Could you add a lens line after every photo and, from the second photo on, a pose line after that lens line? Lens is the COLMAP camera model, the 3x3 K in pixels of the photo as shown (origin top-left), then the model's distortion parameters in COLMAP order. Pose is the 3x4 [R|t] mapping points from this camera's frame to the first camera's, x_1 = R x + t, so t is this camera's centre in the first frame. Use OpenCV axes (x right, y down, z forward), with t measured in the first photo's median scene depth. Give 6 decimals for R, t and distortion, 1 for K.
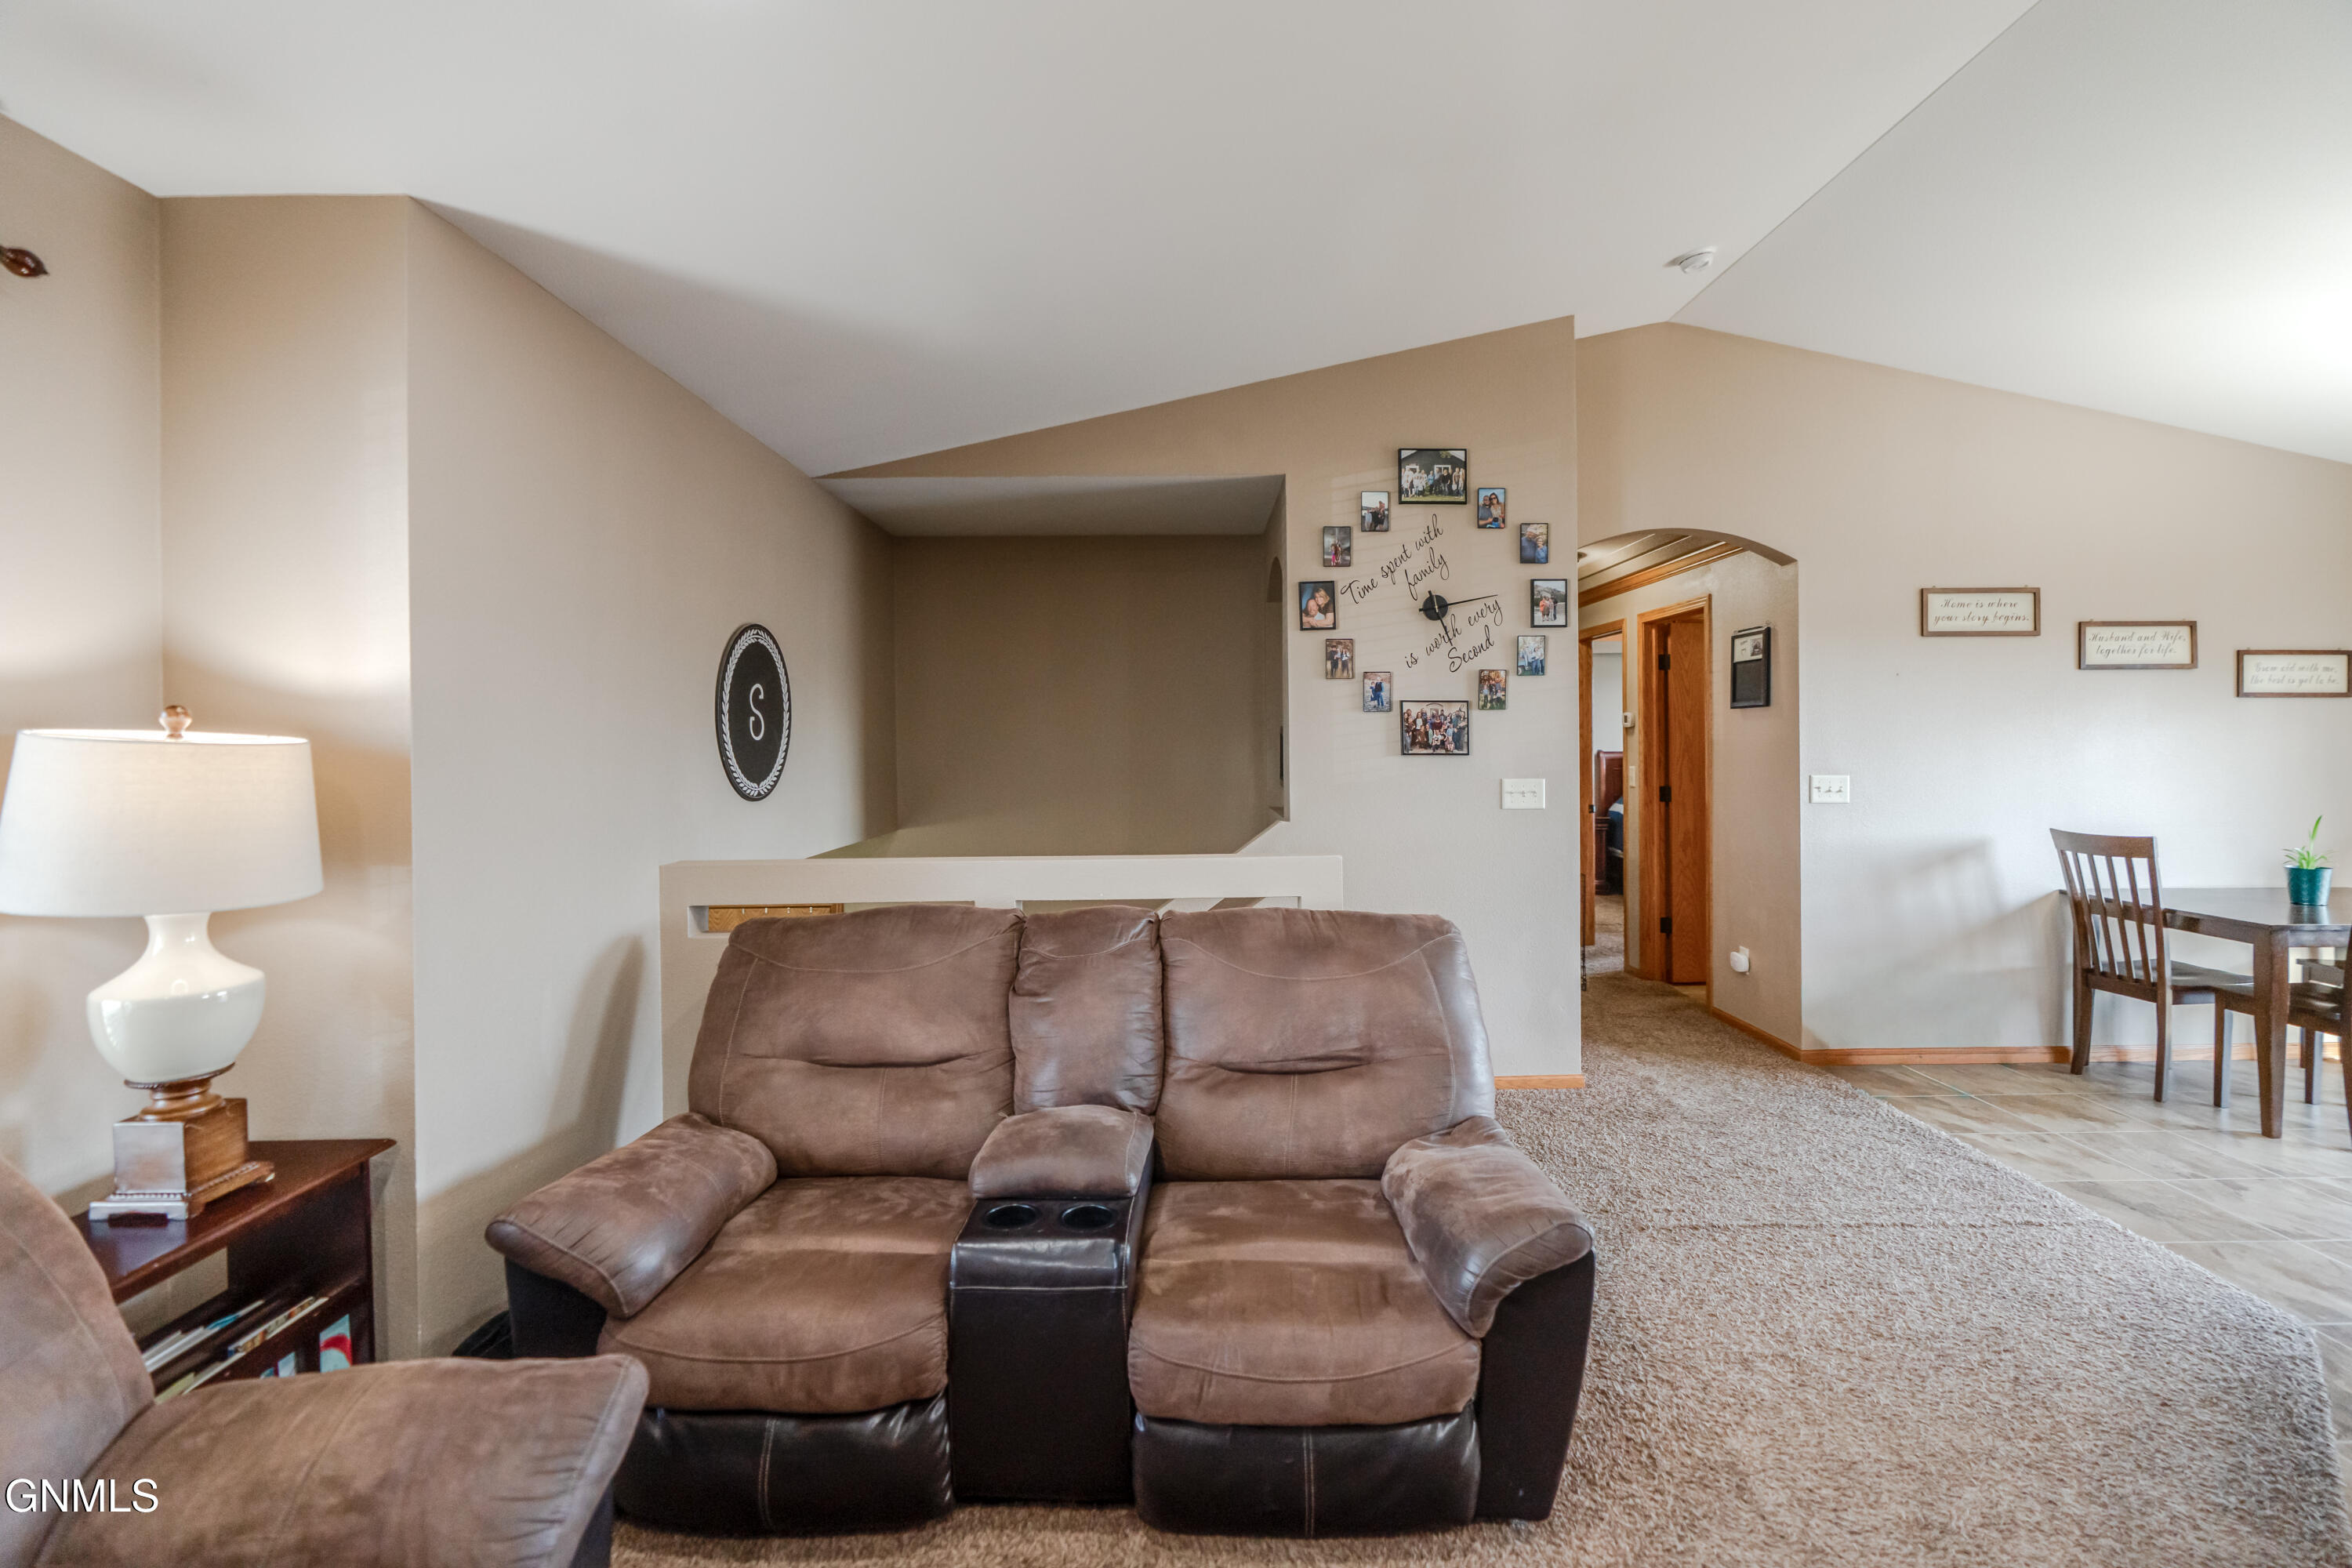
lens RADIAL K [[1057.5, 0, 1163.4], [0, 1057.5, 747.4], [0, 0, 1]] dist [-0.008519, 0.001036]
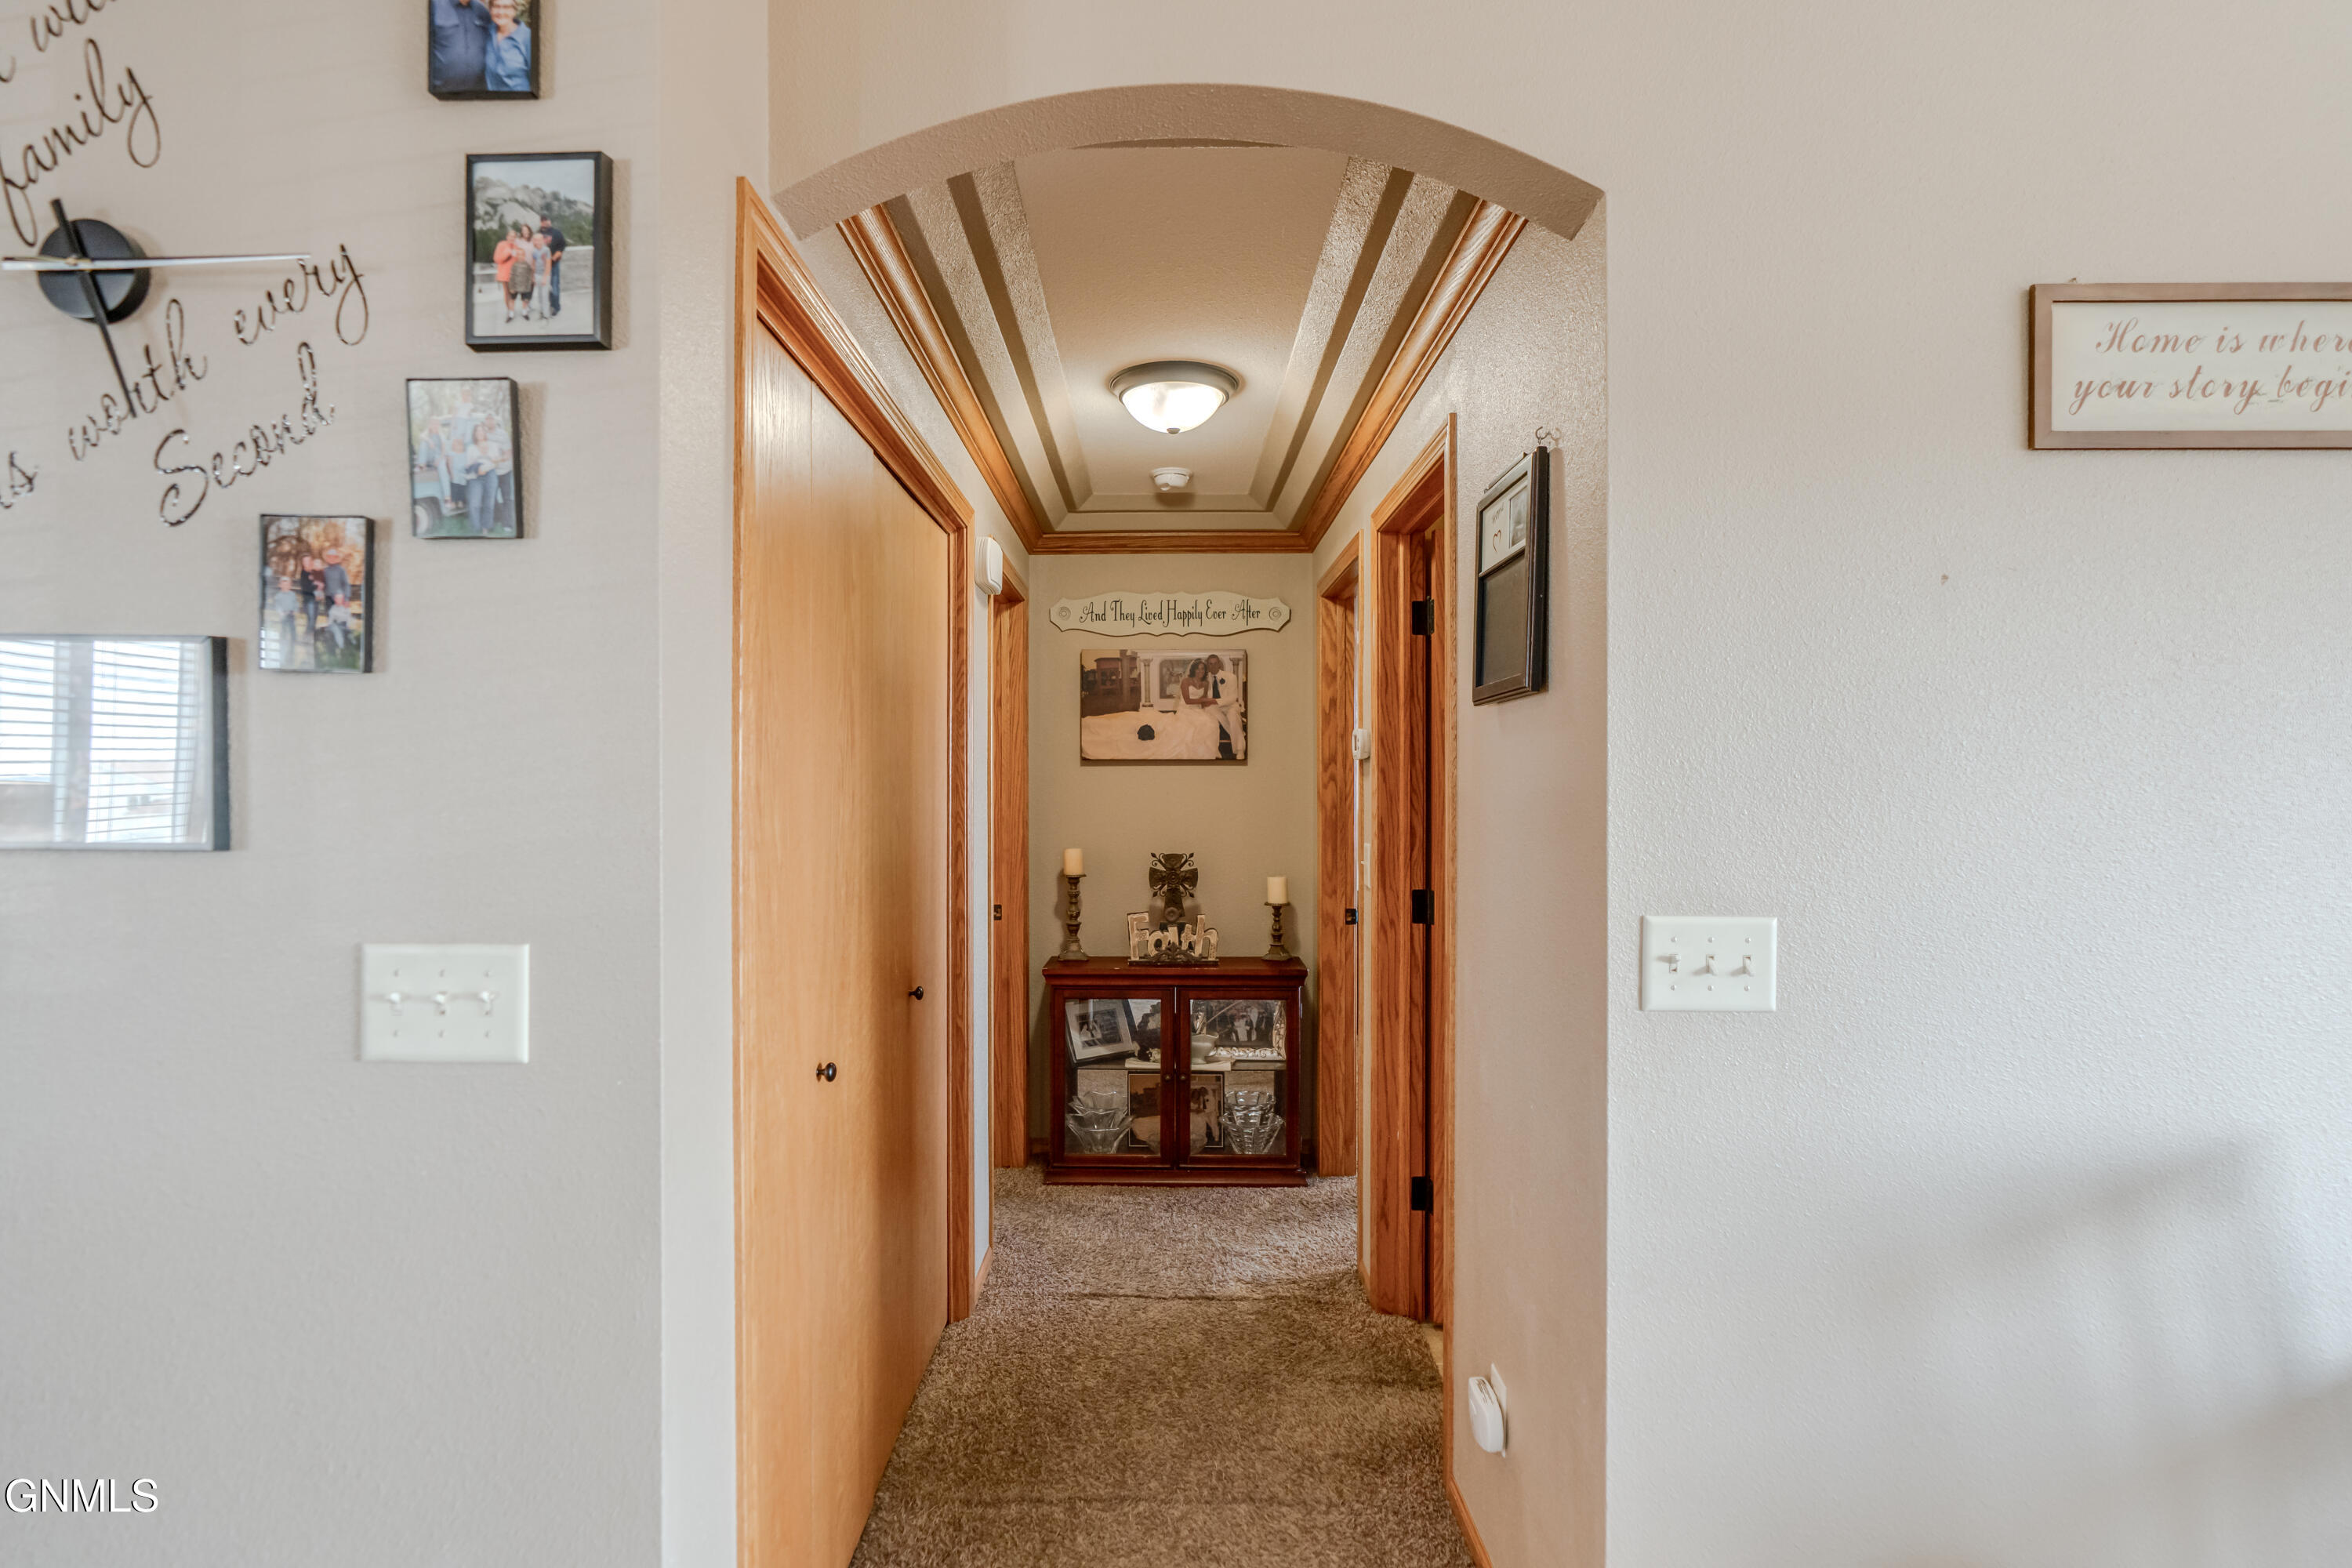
lens RADIAL K [[1057.5, 0, 1178.2], [0, 1057.5, 787.0], [0, 0, 1]] dist [-0.008519, 0.001036]
pose [[0.999719, 0.008194, -0.022246, 0.490185], [-0.008139, 0.999964, 0.002544, -0.009610], [0.022266, -0.002363, 0.999749, 0.701647]]
